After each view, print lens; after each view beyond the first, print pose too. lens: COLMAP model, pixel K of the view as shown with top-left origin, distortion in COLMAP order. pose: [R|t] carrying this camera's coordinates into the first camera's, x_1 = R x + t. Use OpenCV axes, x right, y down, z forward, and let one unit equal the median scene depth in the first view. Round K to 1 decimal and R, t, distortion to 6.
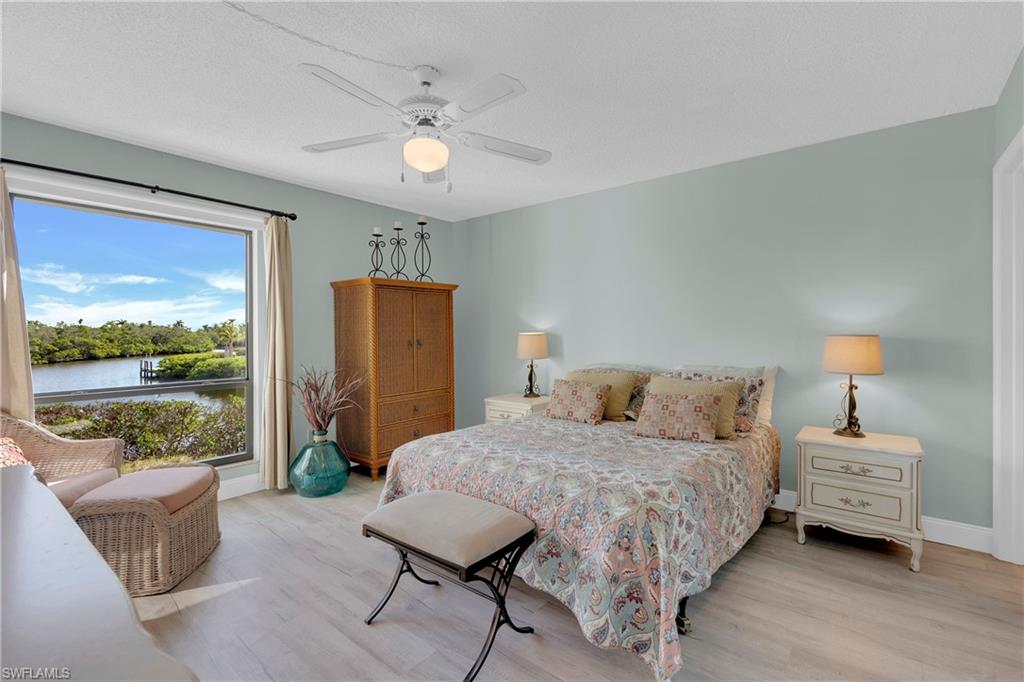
lens RADIAL K [[458.7, 0, 513.2], [0, 458.7, 334.8], [0, 0, 1]] dist [-0.000016, -0.000015]
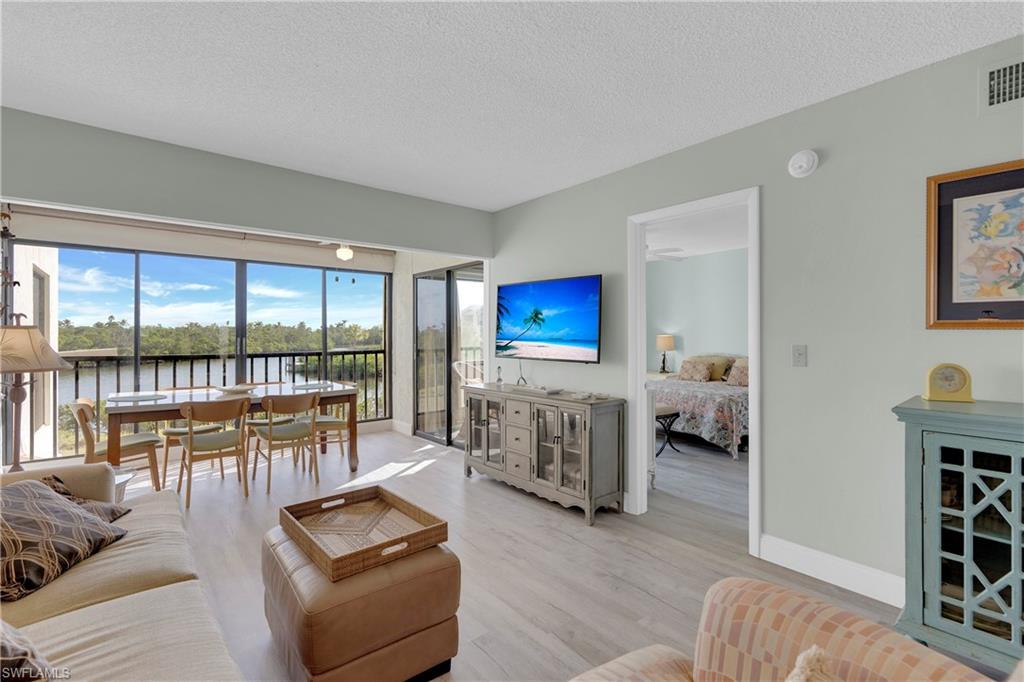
lens RADIAL K [[458.7, 0, 513.2], [0, 458.7, 334.8], [0, 0, 1]] dist [-0.000016, -0.000015]
pose [[0.981746, -0.000954, -0.190195, -0.193484], [0.001298, 0.999998, 0.001688, -0.011520], [0.190193, -0.001904, 0.981745, -0.820953]]
